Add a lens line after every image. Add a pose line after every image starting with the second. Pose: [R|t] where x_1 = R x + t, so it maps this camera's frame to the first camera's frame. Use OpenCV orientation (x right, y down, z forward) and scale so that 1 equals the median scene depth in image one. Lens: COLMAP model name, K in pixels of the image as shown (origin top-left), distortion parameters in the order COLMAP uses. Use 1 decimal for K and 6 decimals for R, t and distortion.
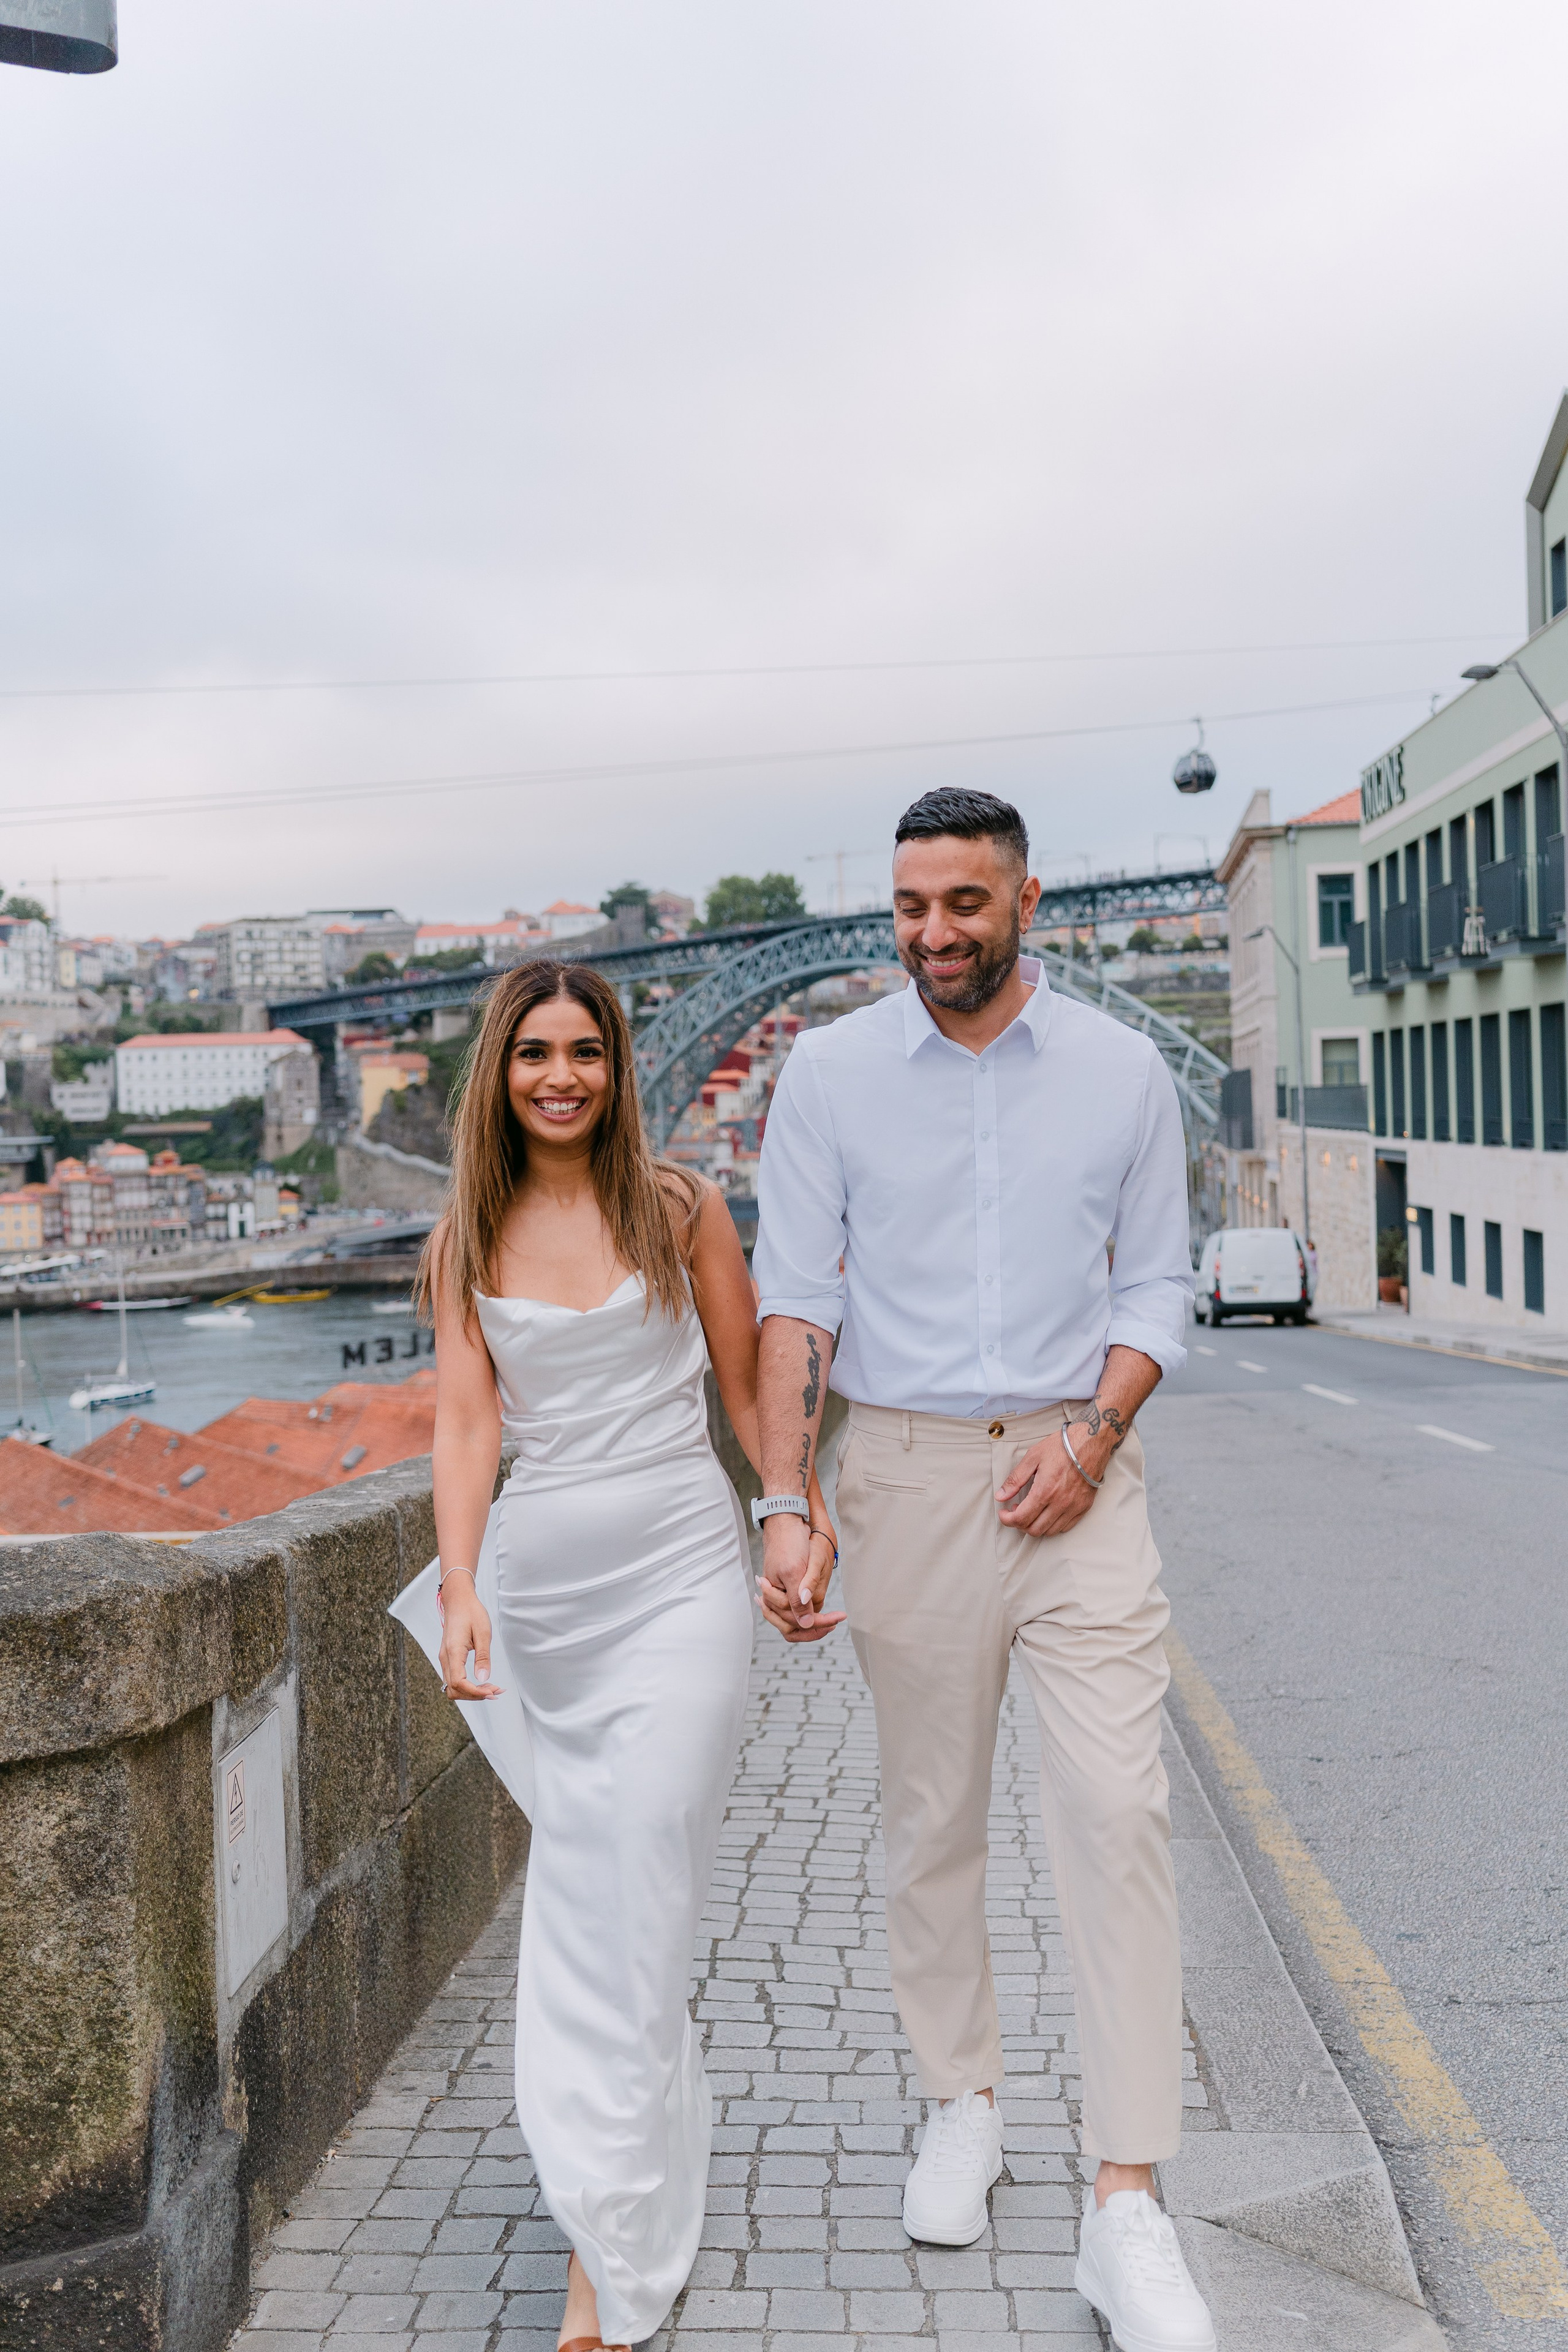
lens RADIAL K [[2320.6, 0, 781.6], [0, 2320.6, 1154.9], [0, 0, 1]] dist [0.005956, -0.001652]
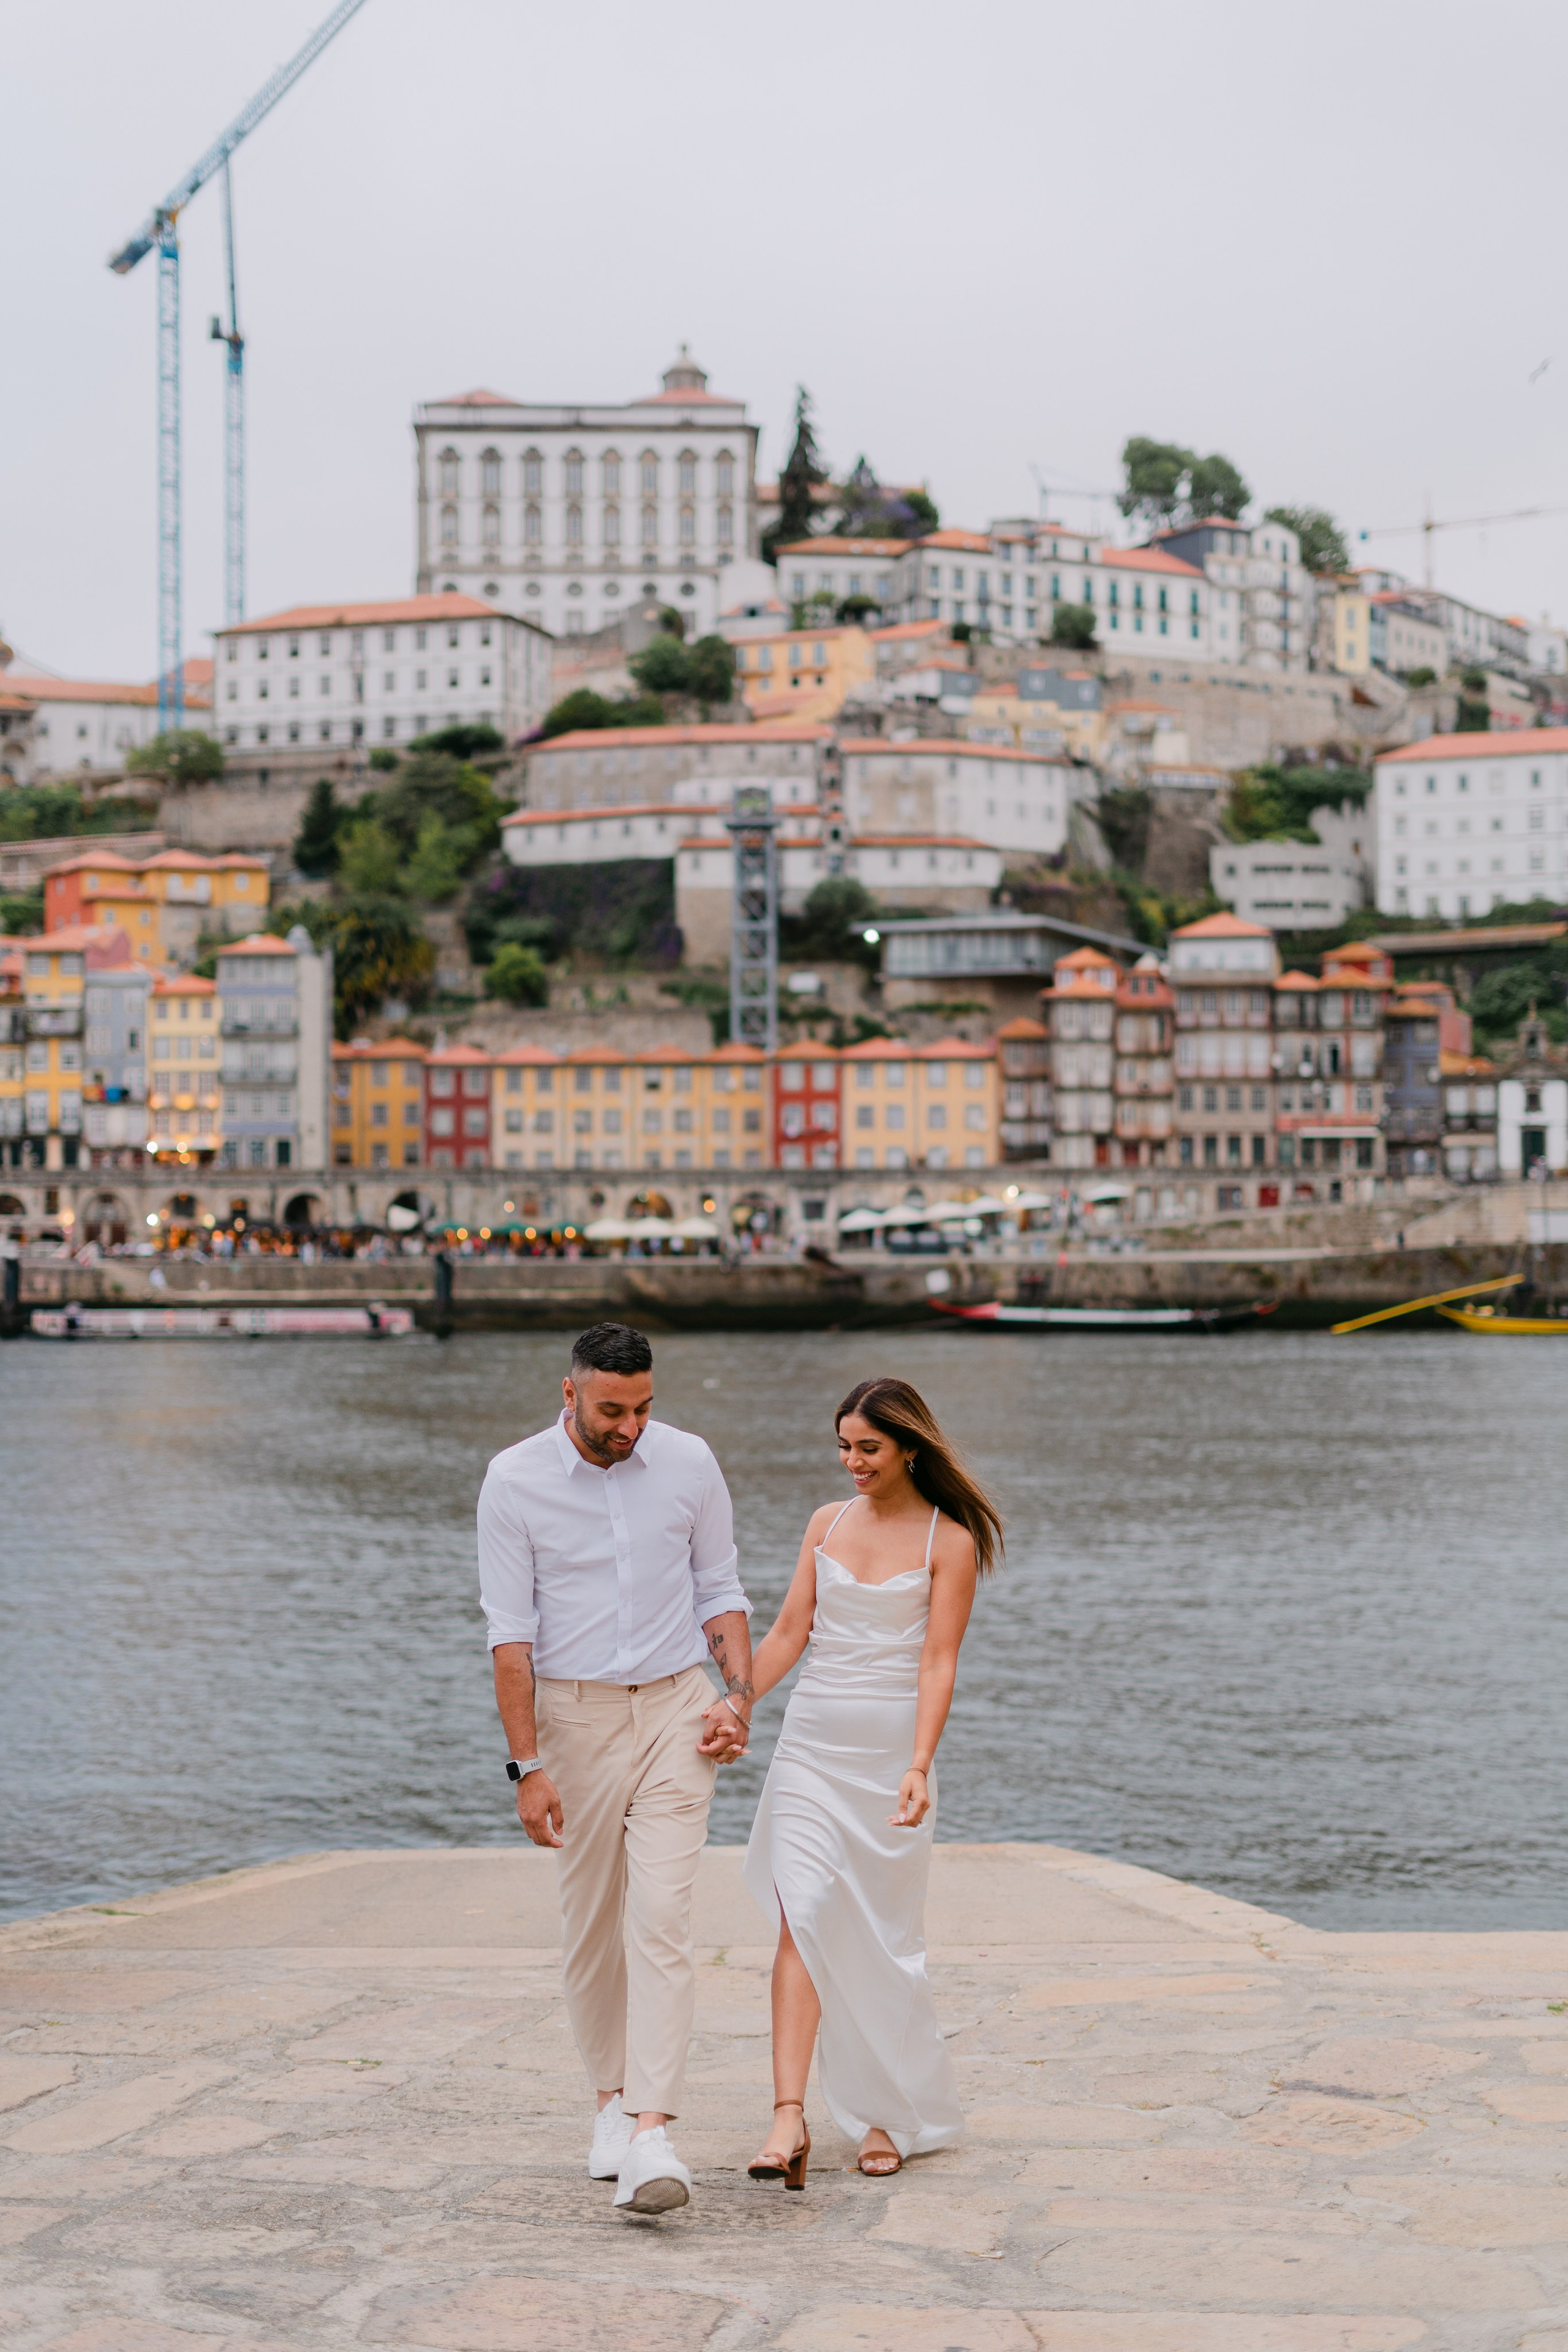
lens RADIAL K [[3384.4, 0, 775.2], [0, 3384.4, 1163.6], [0, 0, 1]] dist [-0.008619, 0.041018]
pose [[0.819964, 0.015859, -0.572196, -0.030457], [-0.035571, 0.999096, -0.023283, 0.049789], [0.571309, 0.039445, 0.819786, 0.504980]]
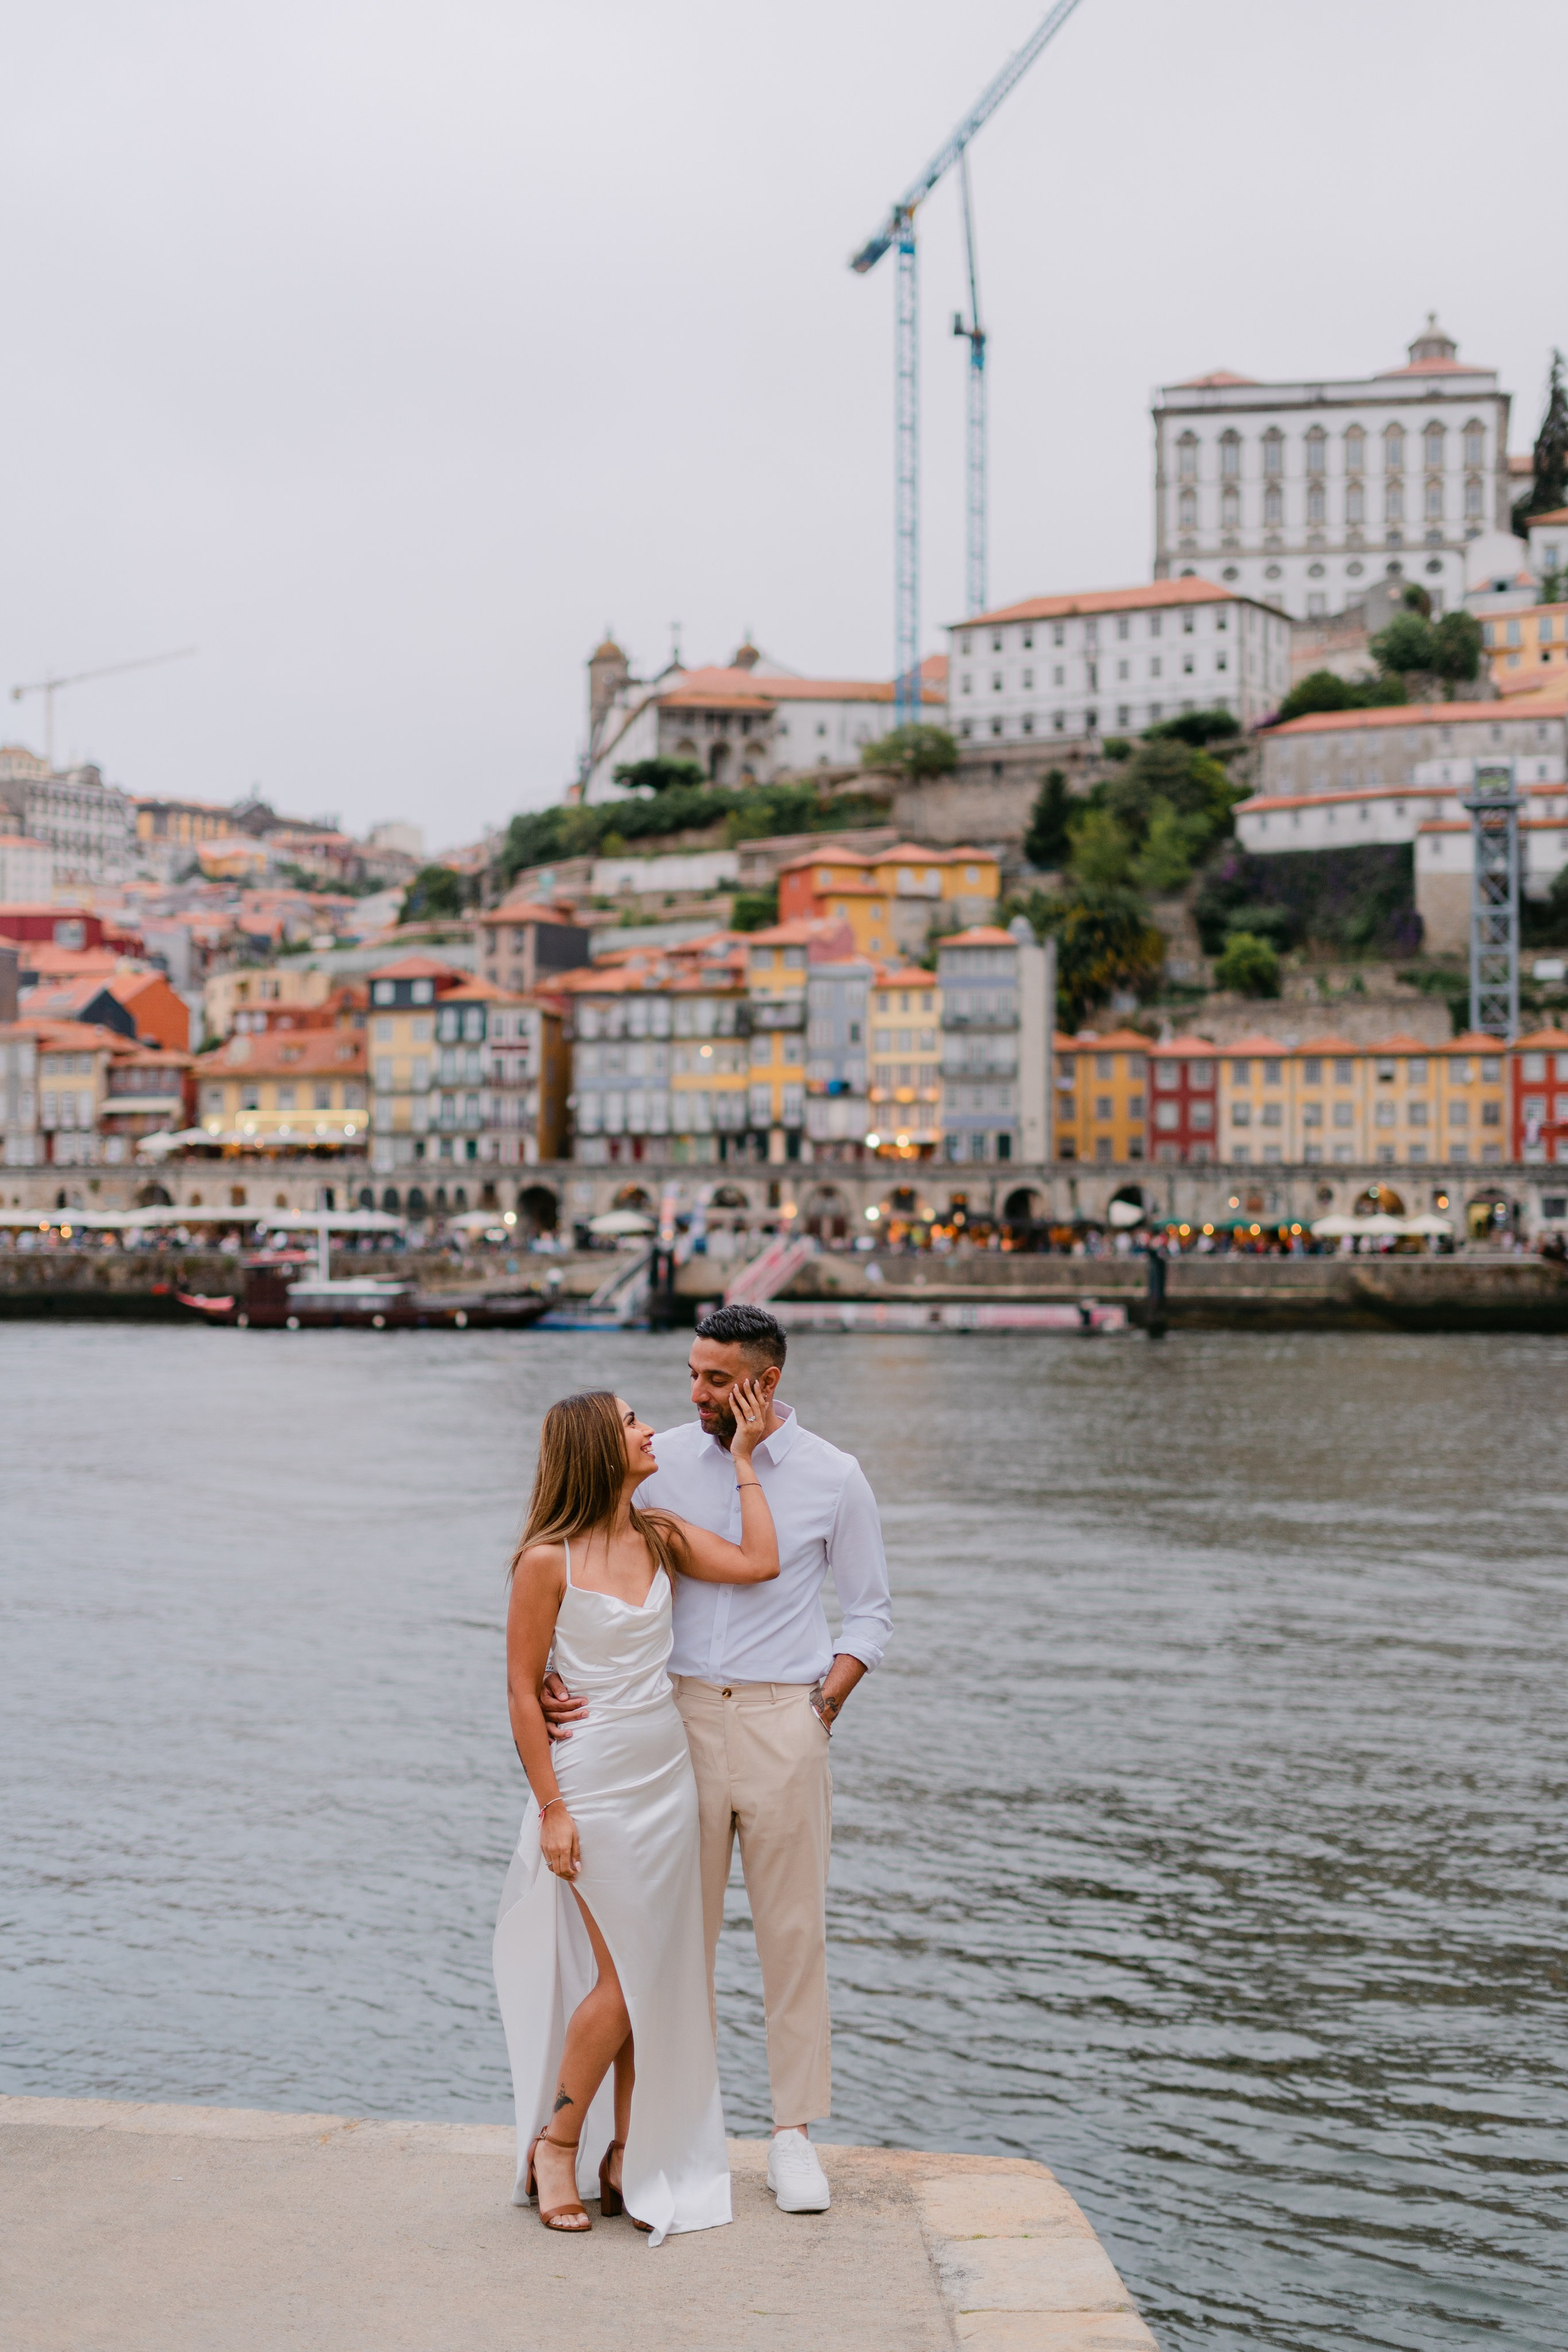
lens RADIAL K [[3384.4, 0, 775.2], [0, 3384.4, 1163.6], [0, 0, 1]] dist [-0.008619, 0.041018]
pose [[0.671821, 0.017551, -0.740505, -0.033463], [-0.042125, 0.999007, -0.014540, 0.050222], [0.739515, 0.040962, 0.671893, 0.517919]]
